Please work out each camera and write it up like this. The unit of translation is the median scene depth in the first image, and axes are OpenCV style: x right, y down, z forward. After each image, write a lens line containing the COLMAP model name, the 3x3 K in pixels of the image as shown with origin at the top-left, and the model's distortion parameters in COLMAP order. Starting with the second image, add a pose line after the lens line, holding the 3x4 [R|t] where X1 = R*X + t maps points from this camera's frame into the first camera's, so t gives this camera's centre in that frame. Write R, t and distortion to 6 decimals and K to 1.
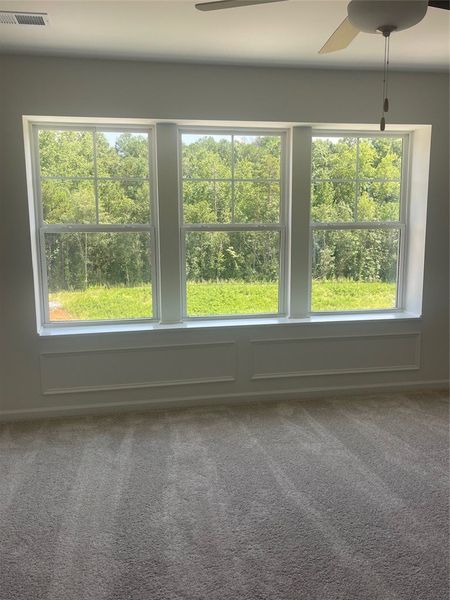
lens RADIAL K [[555.4, 0, 225.0], [0, 555.4, 300.0], [0, 0, 1]] dist [0.021693, 0.004512]
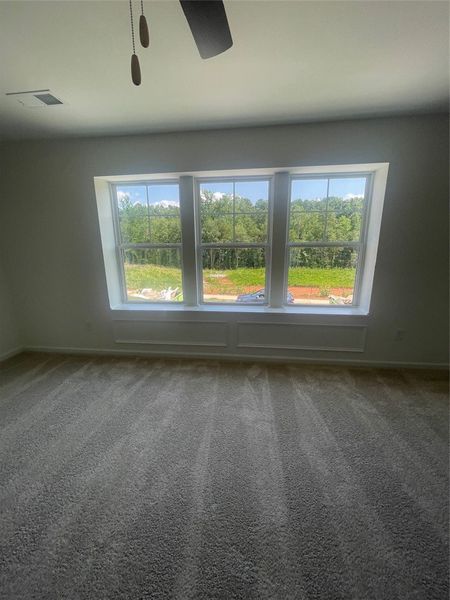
lens RADIAL K [[244.1, 0, 223.9], [0, 244.1, 296.6], [0, 0, 1]] dist [-0.000915, 0.000333]
pose [[0.952267, 0.068068, -0.297581, 0.206781], [-0.041045, 0.994521, 0.096141, -0.058482], [0.302494, -0.079338, 0.949843, 0.366561]]
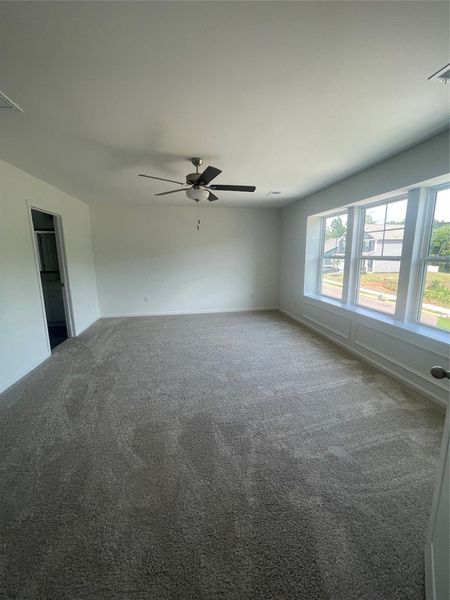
lens RADIAL K [[244.1, 0, 223.9], [0, 244.1, 296.6], [0, 0, 1]] dist [-0.000915, 0.000333]
pose [[-0.028022, 0.185090, -0.982322, 0.833297], [-0.118164, 0.975204, 0.187119, -0.104254], [0.992599, 0.121319, -0.005456, 0.569736]]
